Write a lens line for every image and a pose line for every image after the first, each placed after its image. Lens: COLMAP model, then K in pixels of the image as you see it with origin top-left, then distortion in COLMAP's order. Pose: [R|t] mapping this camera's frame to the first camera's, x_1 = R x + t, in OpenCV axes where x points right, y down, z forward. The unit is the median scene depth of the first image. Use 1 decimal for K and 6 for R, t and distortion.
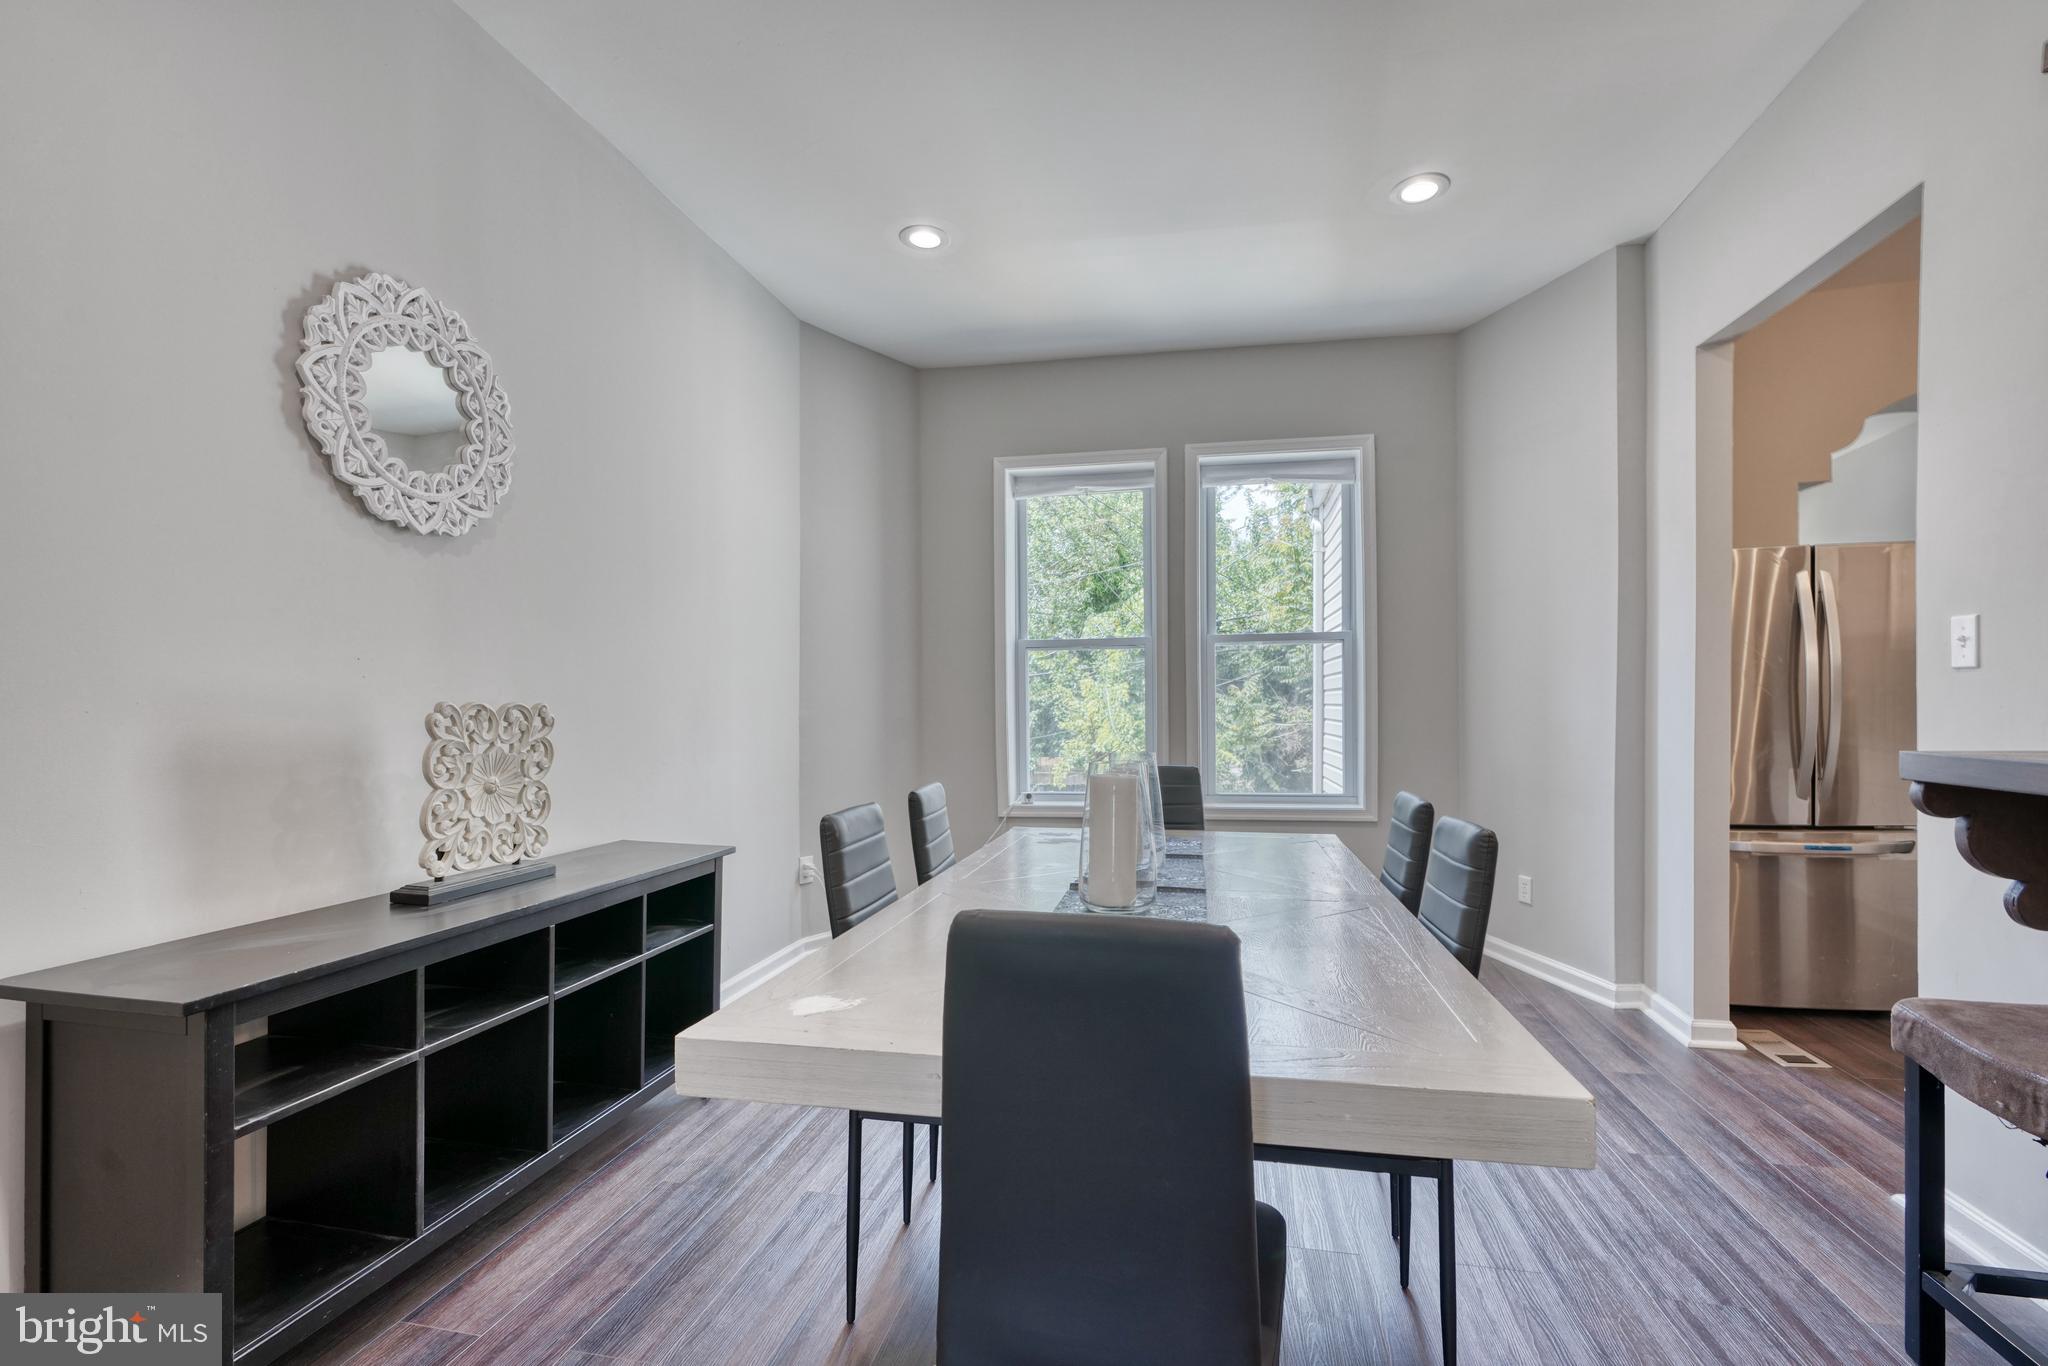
lens RADIAL K [[928.3, 0, 1014.9], [0, 928.3, 709.3], [0, 0, 1]] dist [0.000935, 0.001350]
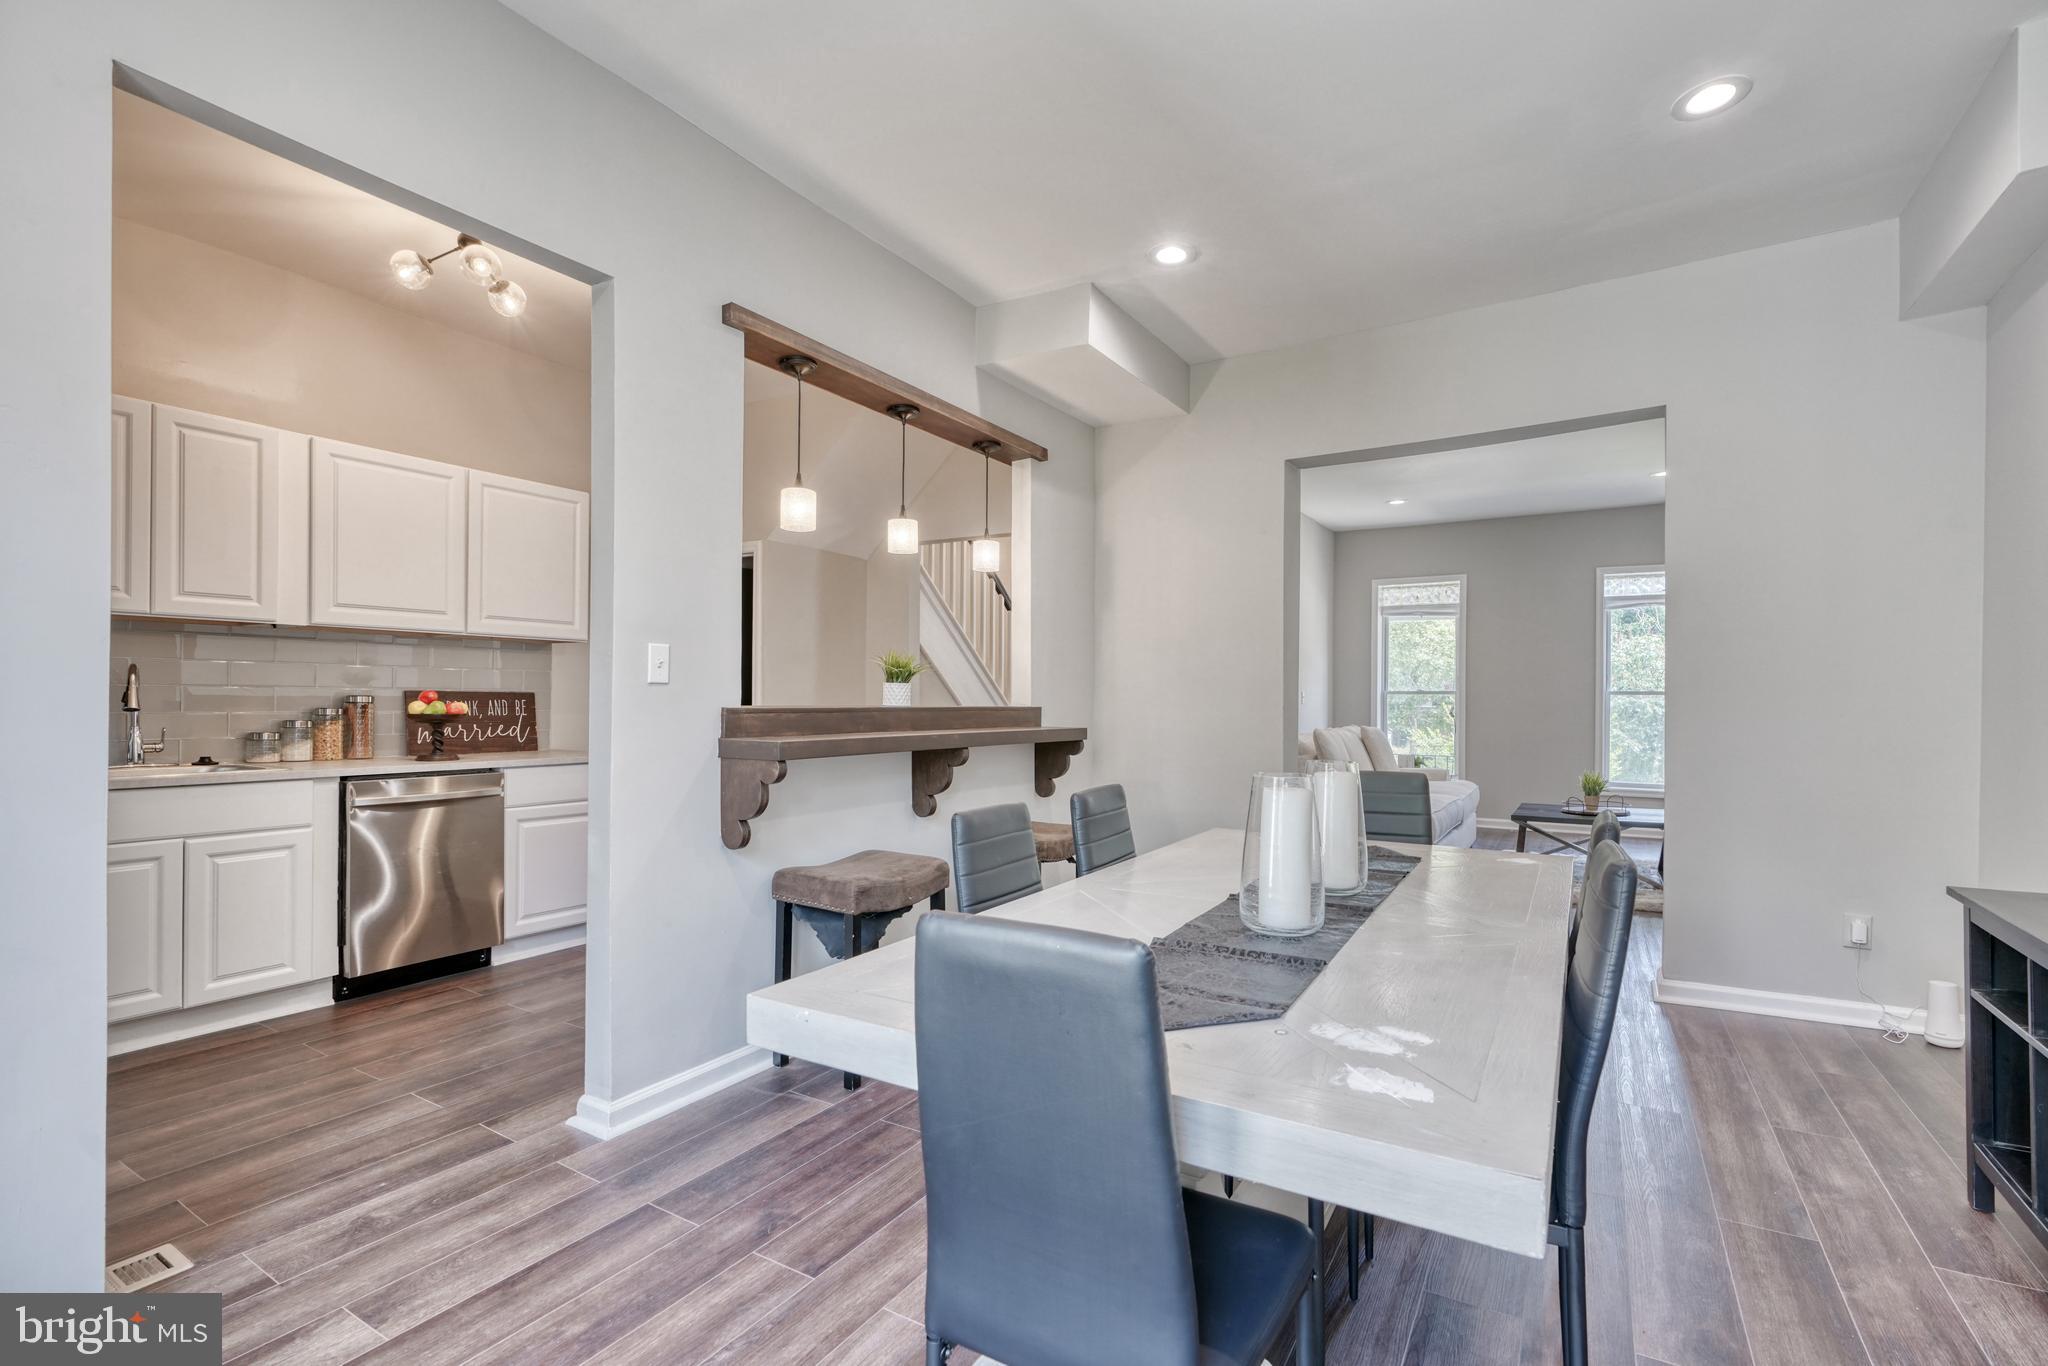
lens RADIAL K [[928.3, 0, 1021.9], [0, 928.3, 710.0], [0, 0, 1]] dist [0.000935, 0.001350]
pose [[-0.942366, -0.001931, 0.334578, 0.036525], [0.002862, 0.999900, 0.013832, -0.010798], [-0.334571, 0.013992, -0.942267, 0.935017]]
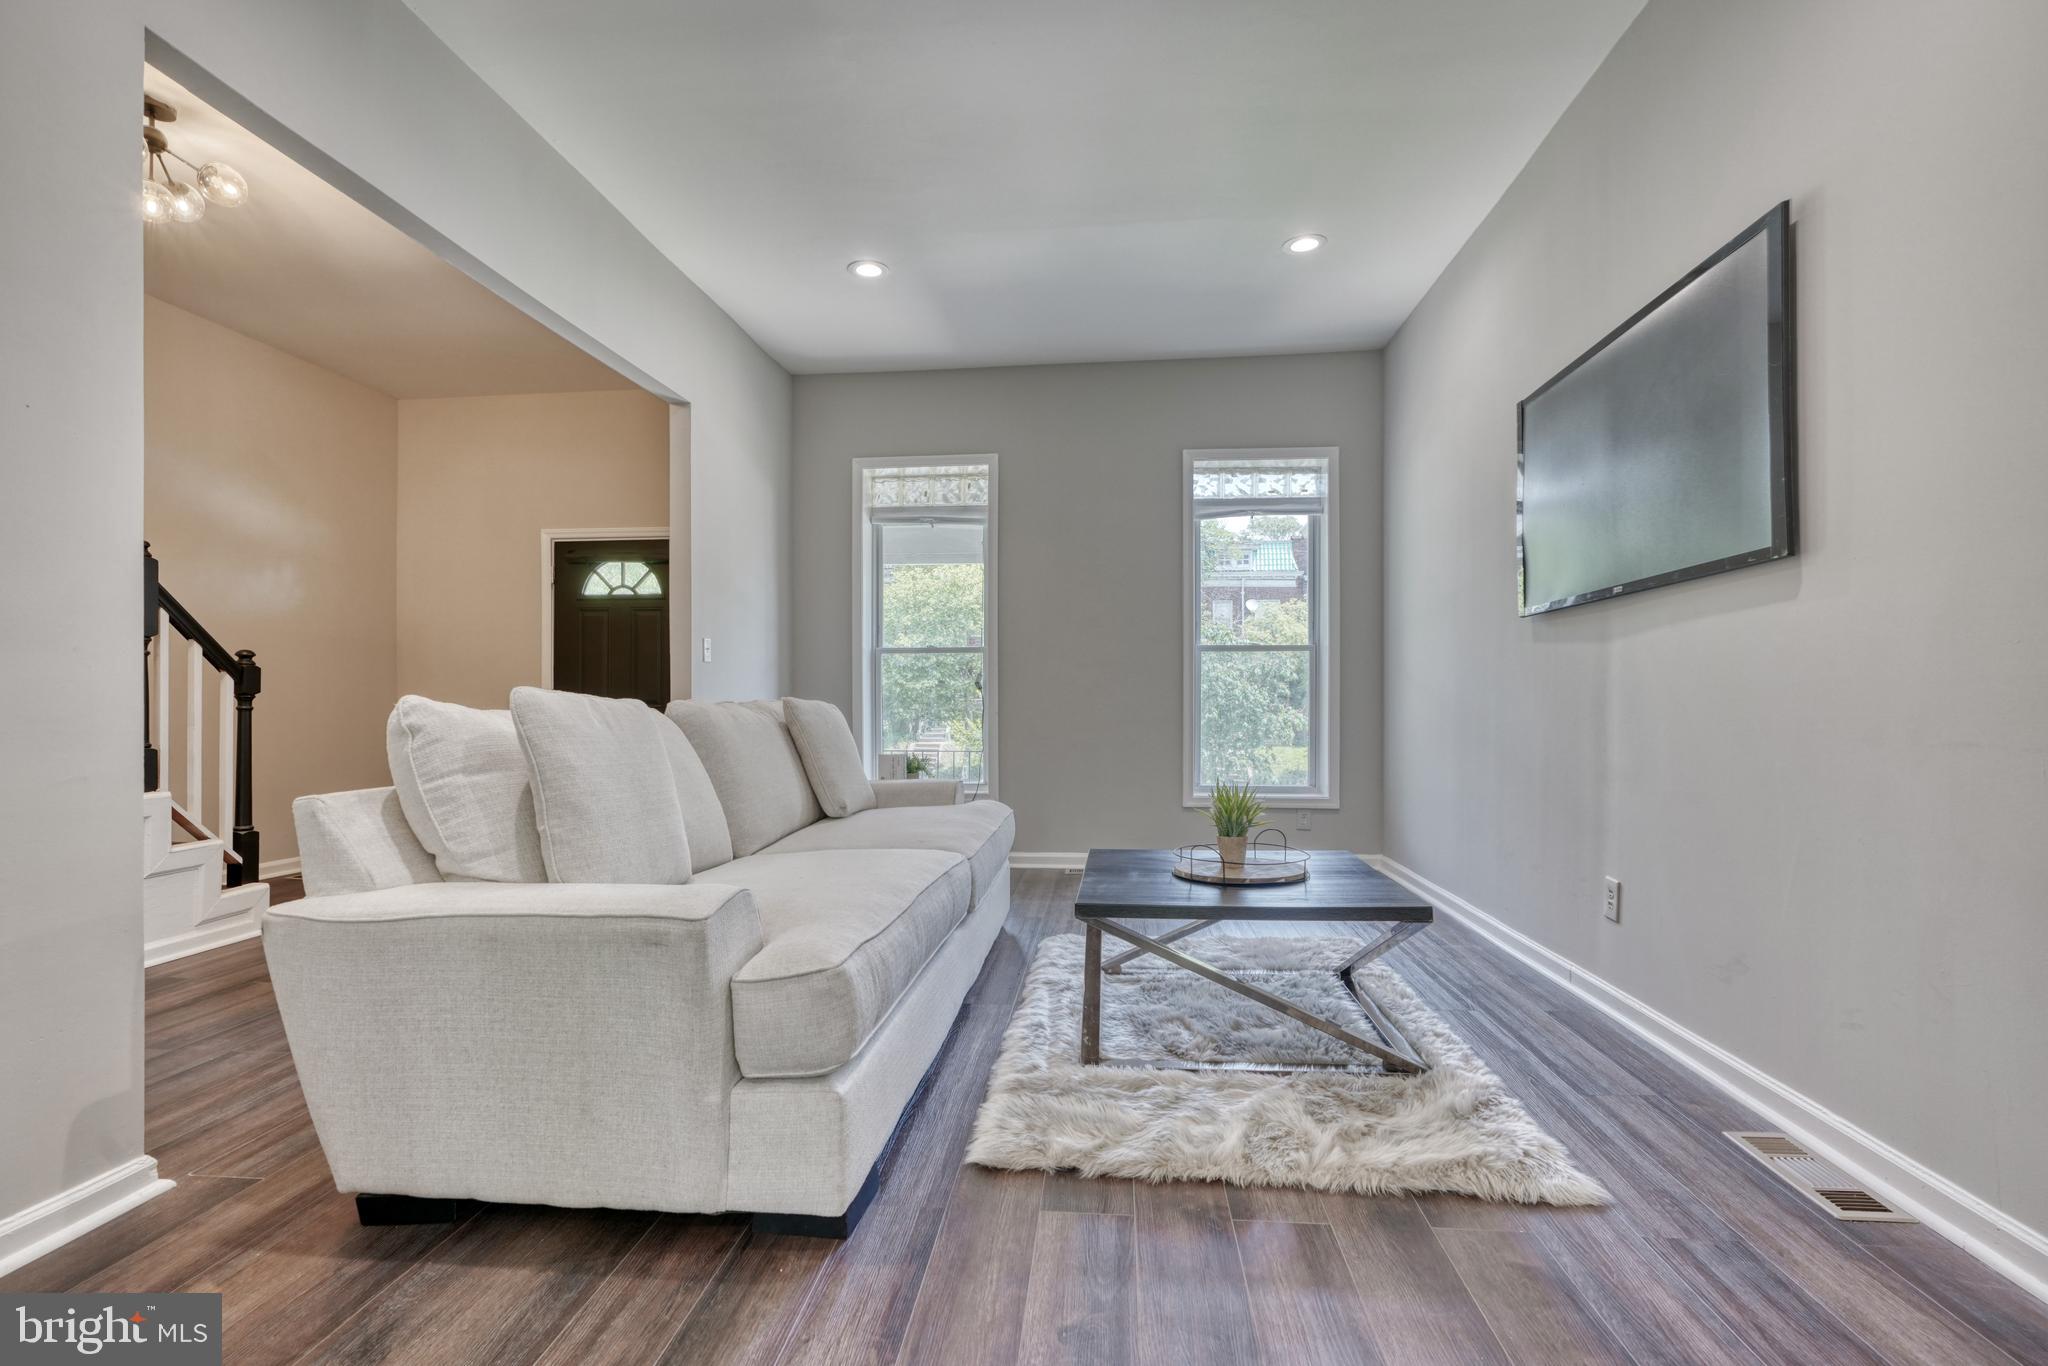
lens RADIAL K [[928.3, 0, 1025.4], [0, 928.3, 687.9], [0, 0, 1]] dist [0.000935, 0.001350]
pose [[-0.991624, 0.002371, -0.129135, 0.013285], [0.002507, 0.999996, -0.000889, -0.001034], [0.129132, -0.001205, -0.991627, 0.724676]]
